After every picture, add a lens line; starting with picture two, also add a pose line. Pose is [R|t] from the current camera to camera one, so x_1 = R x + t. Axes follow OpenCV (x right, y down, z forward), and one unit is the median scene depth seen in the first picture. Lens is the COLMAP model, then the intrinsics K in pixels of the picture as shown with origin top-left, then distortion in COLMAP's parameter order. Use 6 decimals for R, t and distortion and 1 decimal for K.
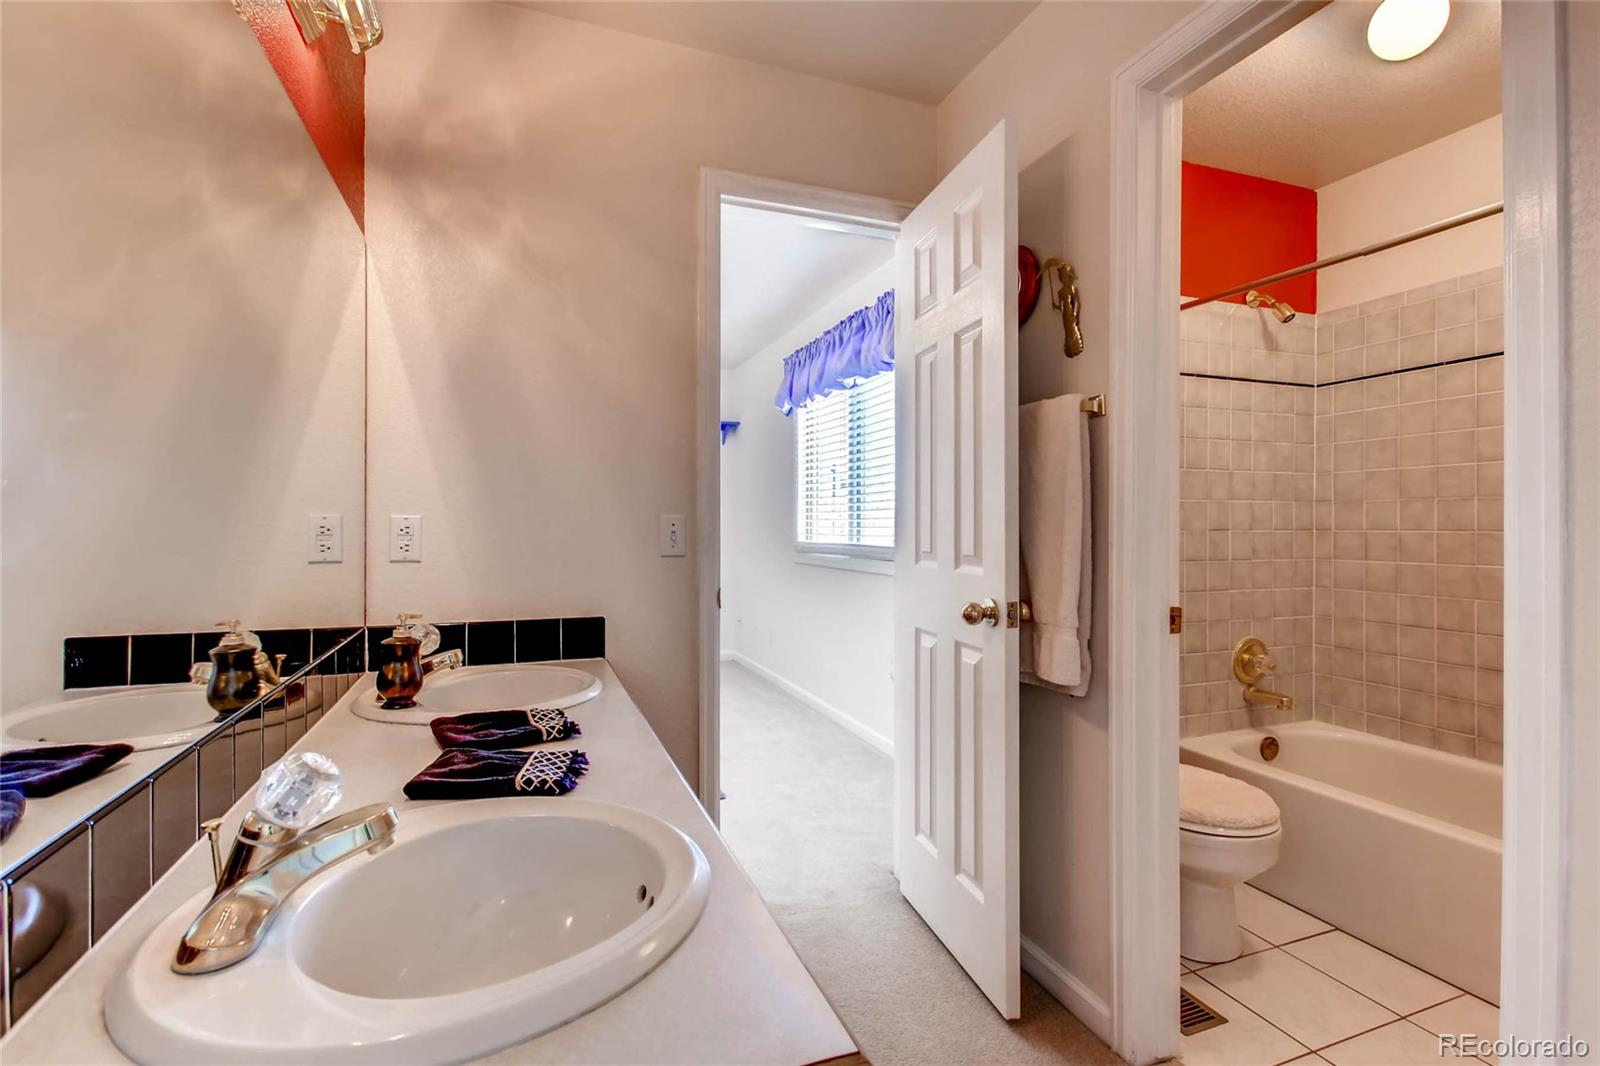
lens RADIAL K [[729.8, 0, 796.4], [0, 729.8, 524.9], [0, 0, 1]] dist [0.022573, -0.009726]
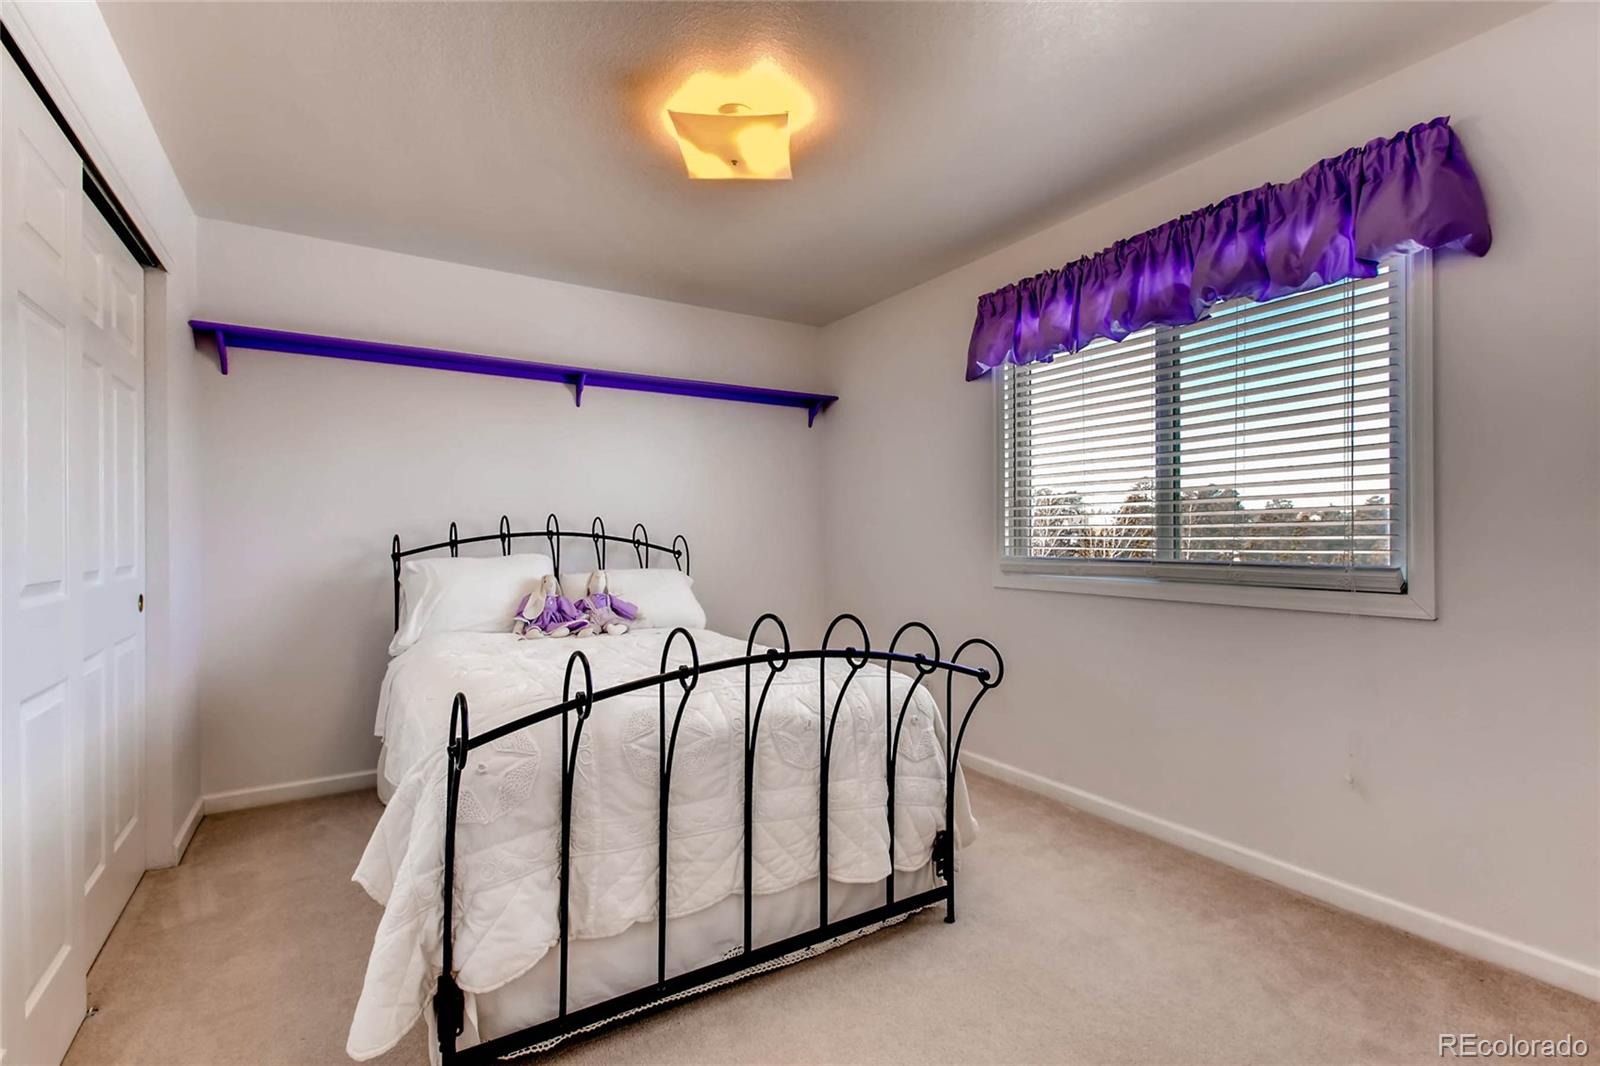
lens RADIAL K [[729.8, 0, 796.4], [0, 729.8, 524.9], [0, 0, 1]] dist [0.022573, -0.009726]
pose [[0.983423, 0.002550, 0.181306, -0.378036], [0.001281, 0.999779, -0.021006, 0.006819], [-0.181319, 0.020890, 0.983202, 0.405122]]
